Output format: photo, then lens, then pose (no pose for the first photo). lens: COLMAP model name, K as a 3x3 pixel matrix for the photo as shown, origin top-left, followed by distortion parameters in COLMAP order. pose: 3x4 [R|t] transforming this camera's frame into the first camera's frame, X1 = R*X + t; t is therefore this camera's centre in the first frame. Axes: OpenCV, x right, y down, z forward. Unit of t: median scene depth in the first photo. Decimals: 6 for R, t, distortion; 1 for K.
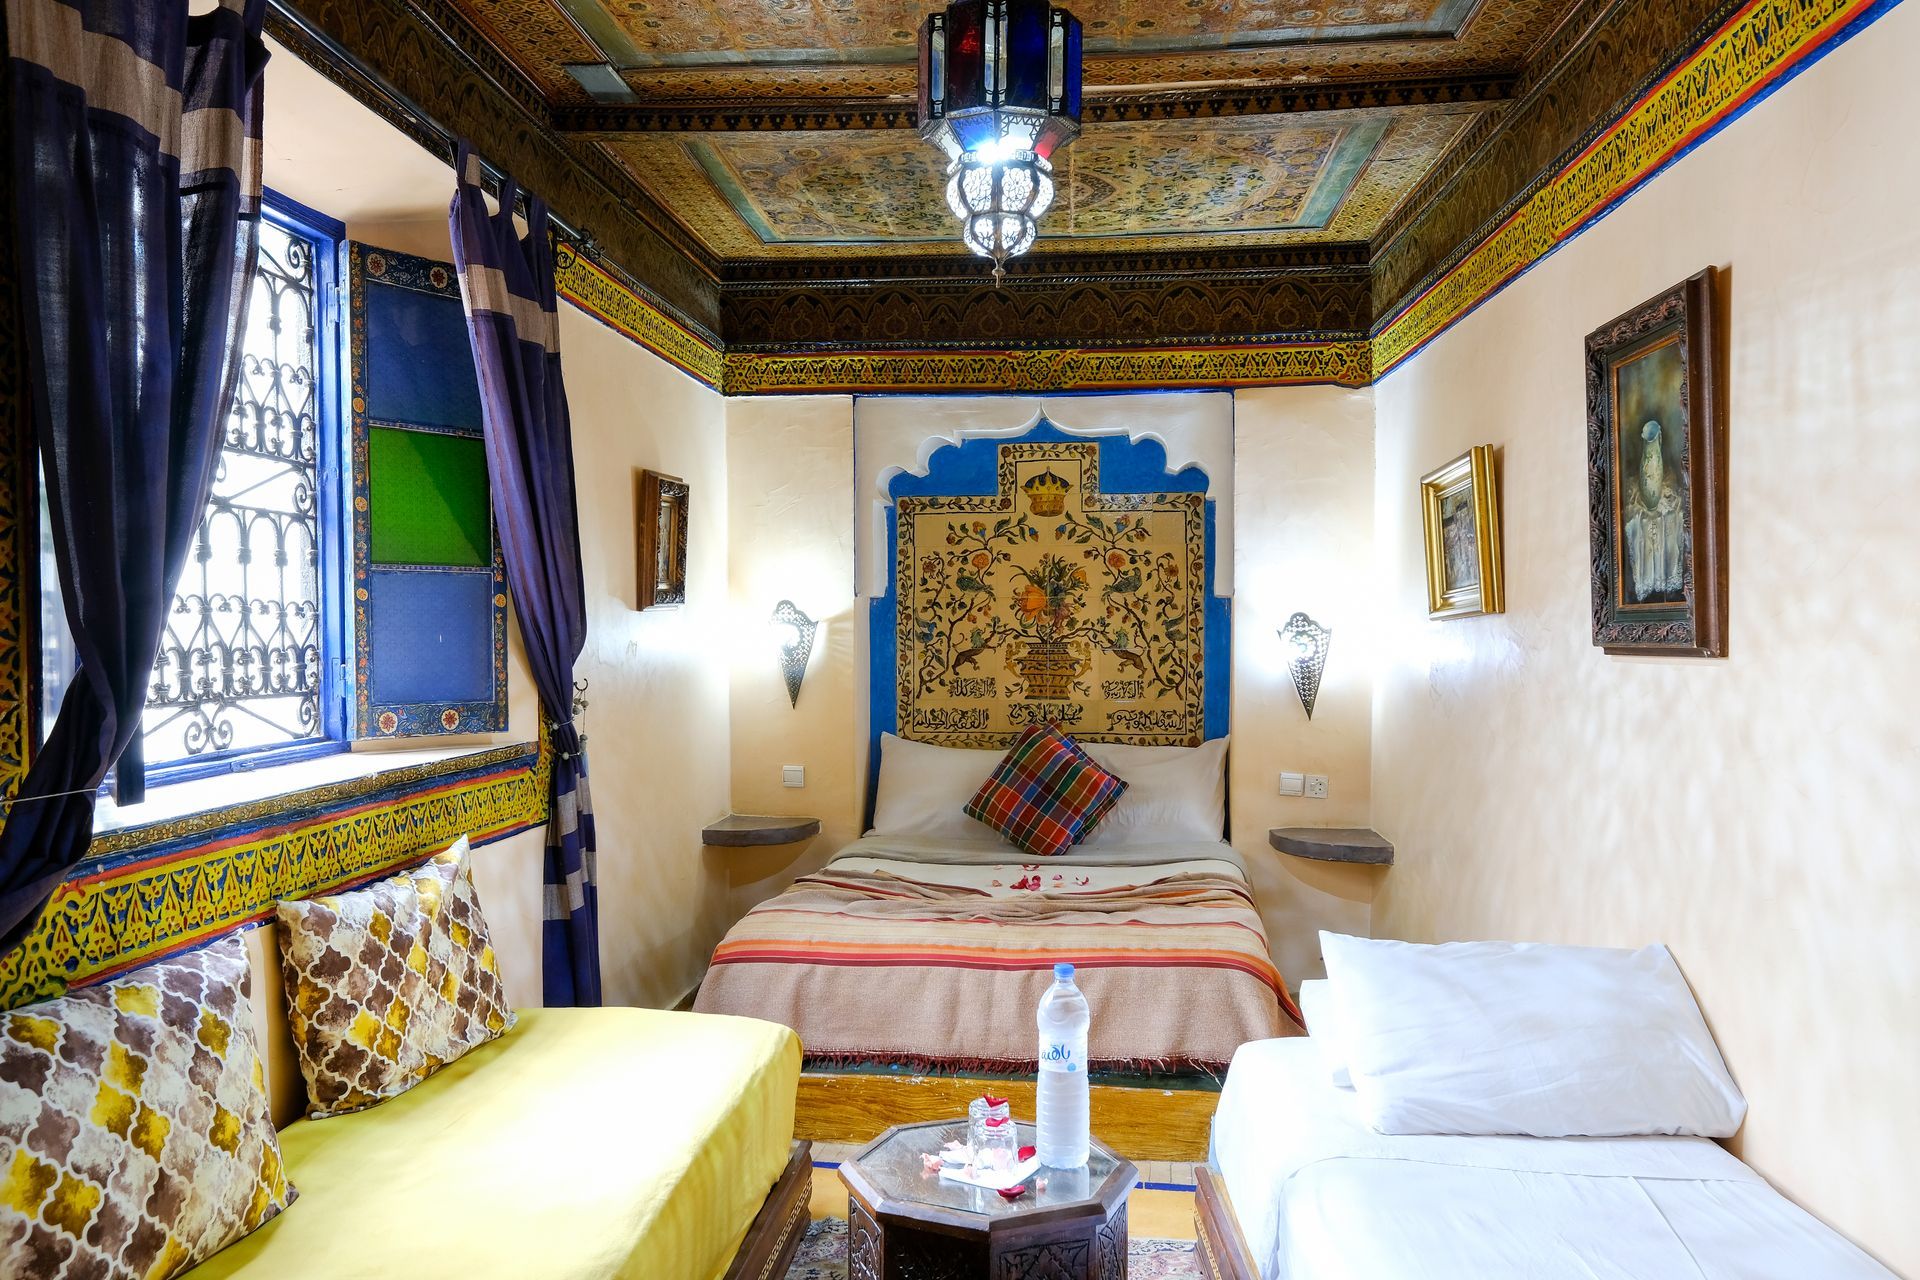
lens RADIAL K [[1239.2, 0, 970.5], [0, 1239.2, 648.8], [0, 0, 1]] dist [0.016457, -0.007725]
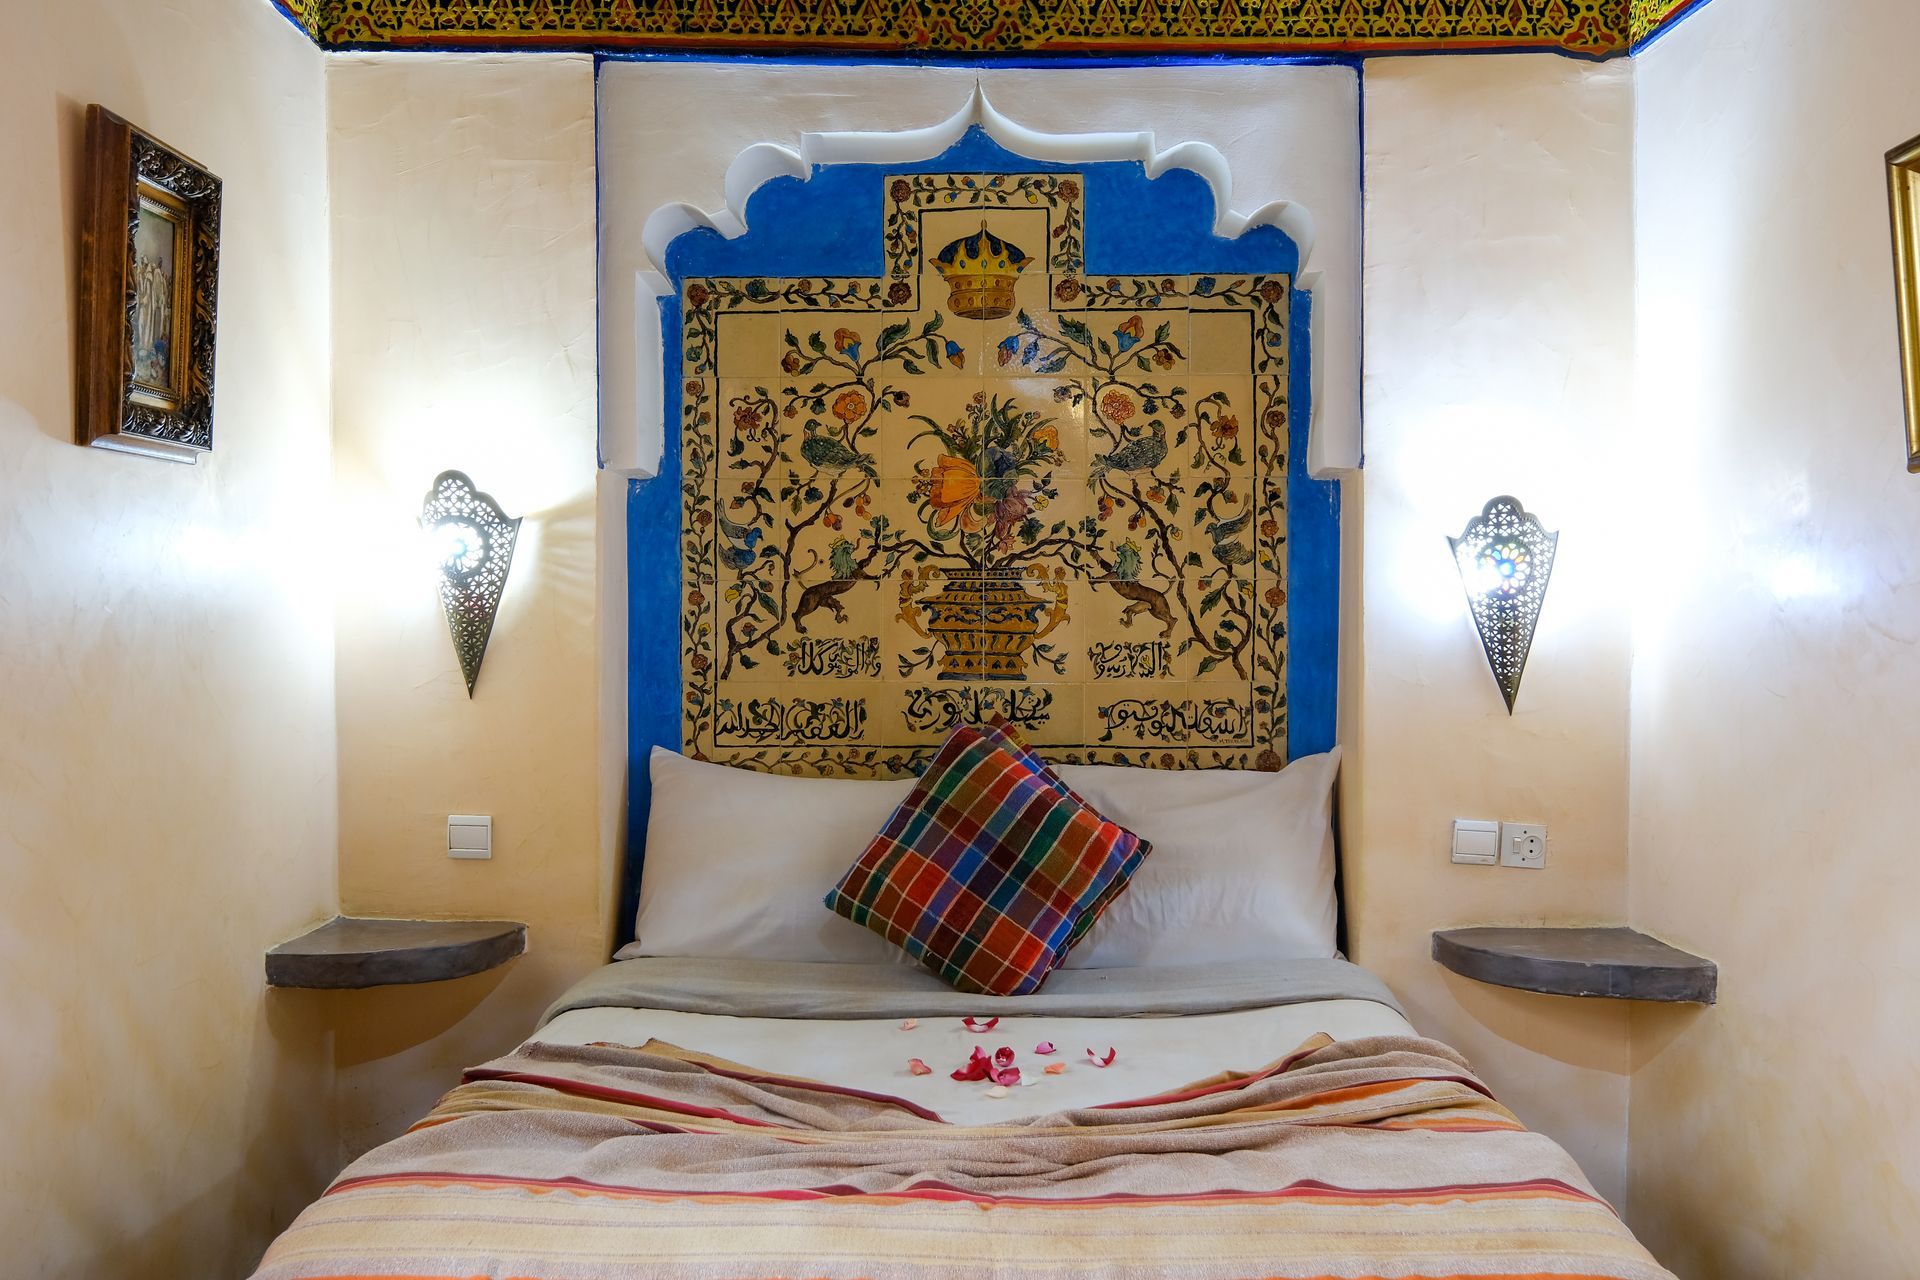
lens RADIAL K [[1817.1, 0, 944.8], [0, 1817.1, 642.7], [0, 0, 1]] dist [0.011621, 0.000000]
pose [[0.994871, -0.000117, 0.101148, -0.029980], [0.000378, 0.999997, -0.002565, 0.028930], [-0.101148, 0.002590, 0.994868, 0.274409]]
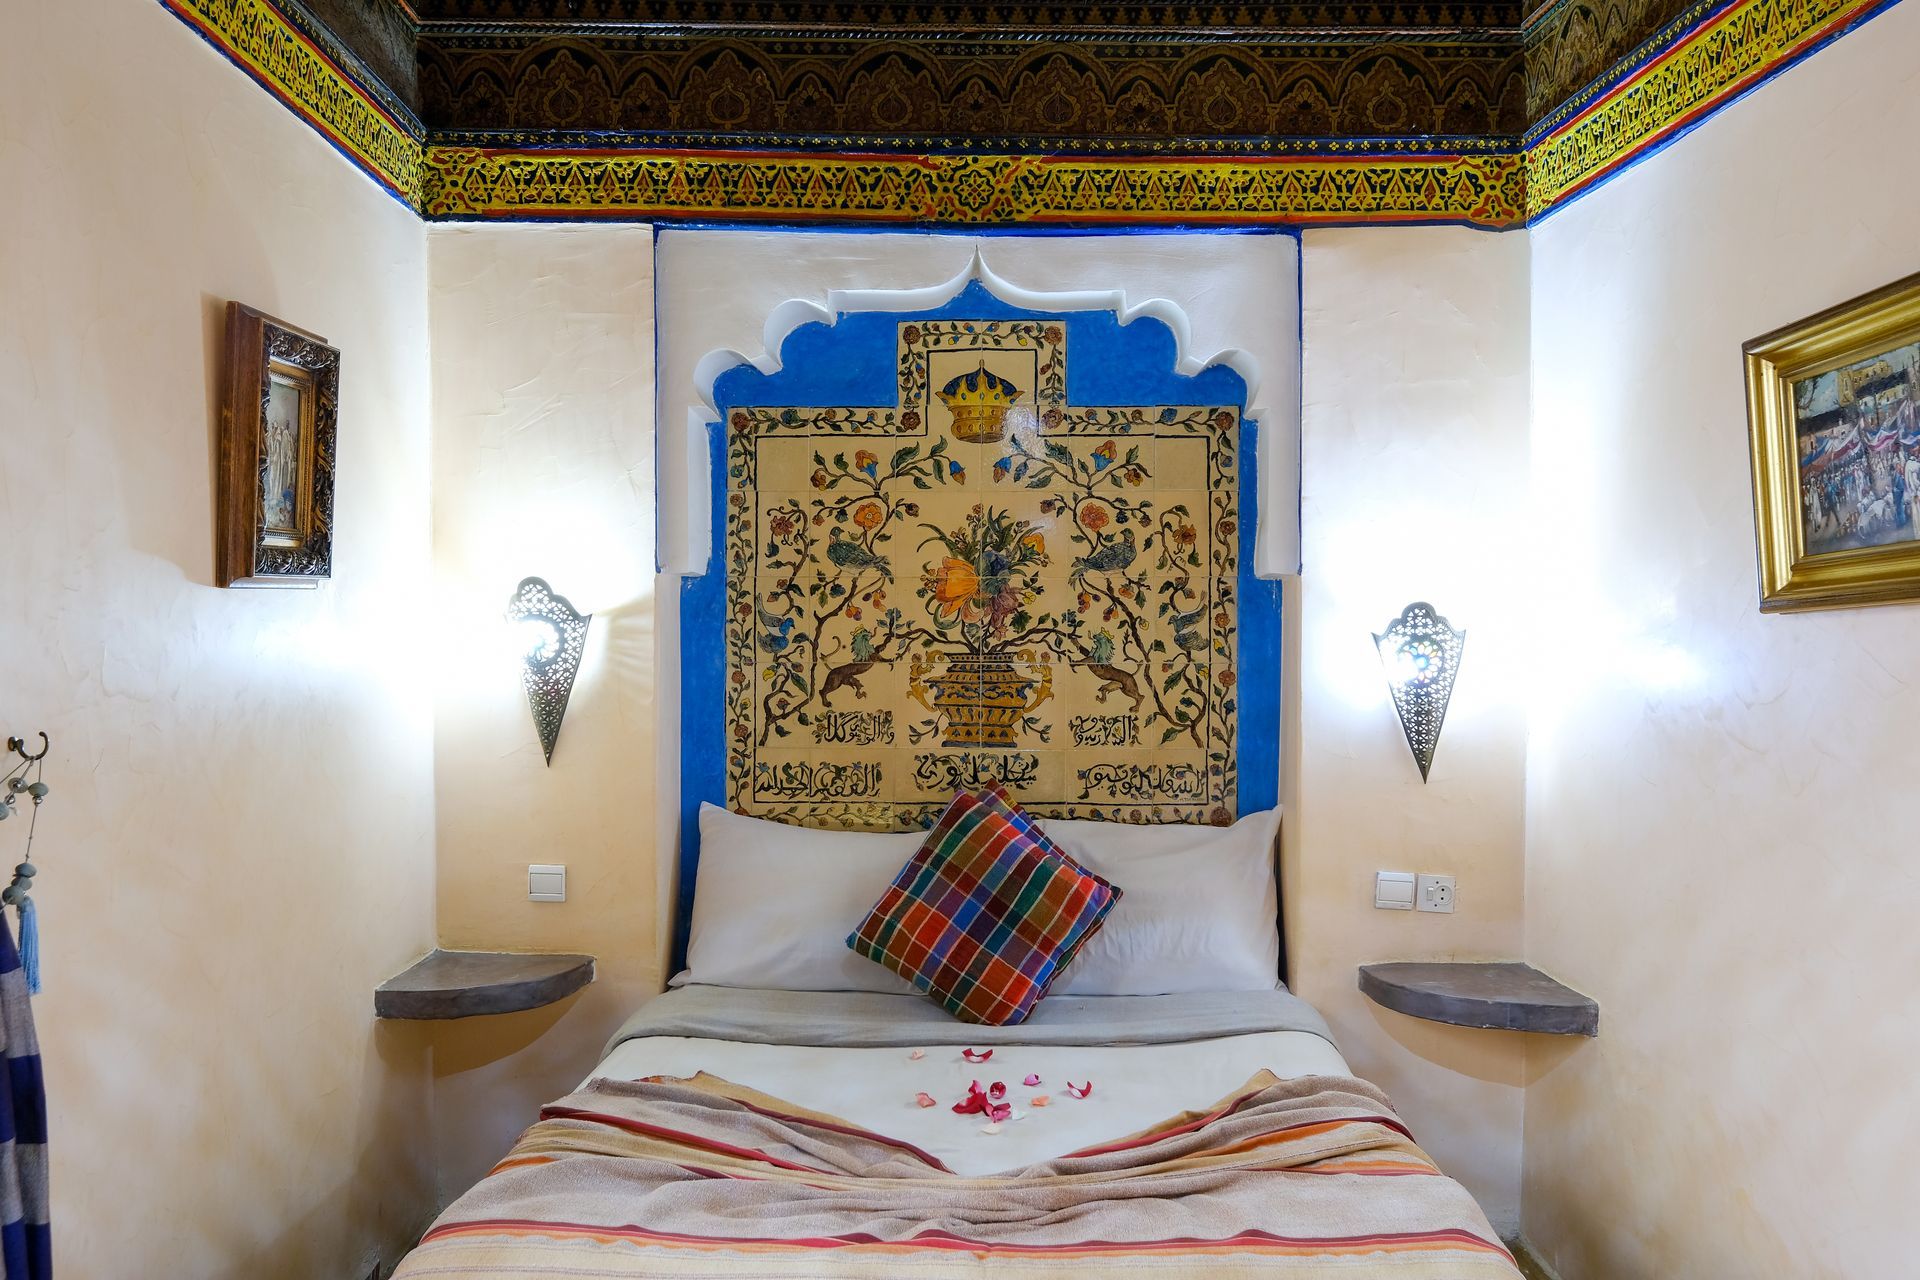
lens RADIAL K [[1534.4, 0, 947.4], [0, 1534.4, 657.4], [0, 0, 1]] dist [0.004034, 0.020494]
pose [[0.994900, 0.001950, 0.100843, -0.030185], [-0.001754, 0.999996, -0.002028, -0.001266], [-0.100846, 0.001841, 0.994900, 0.273655]]
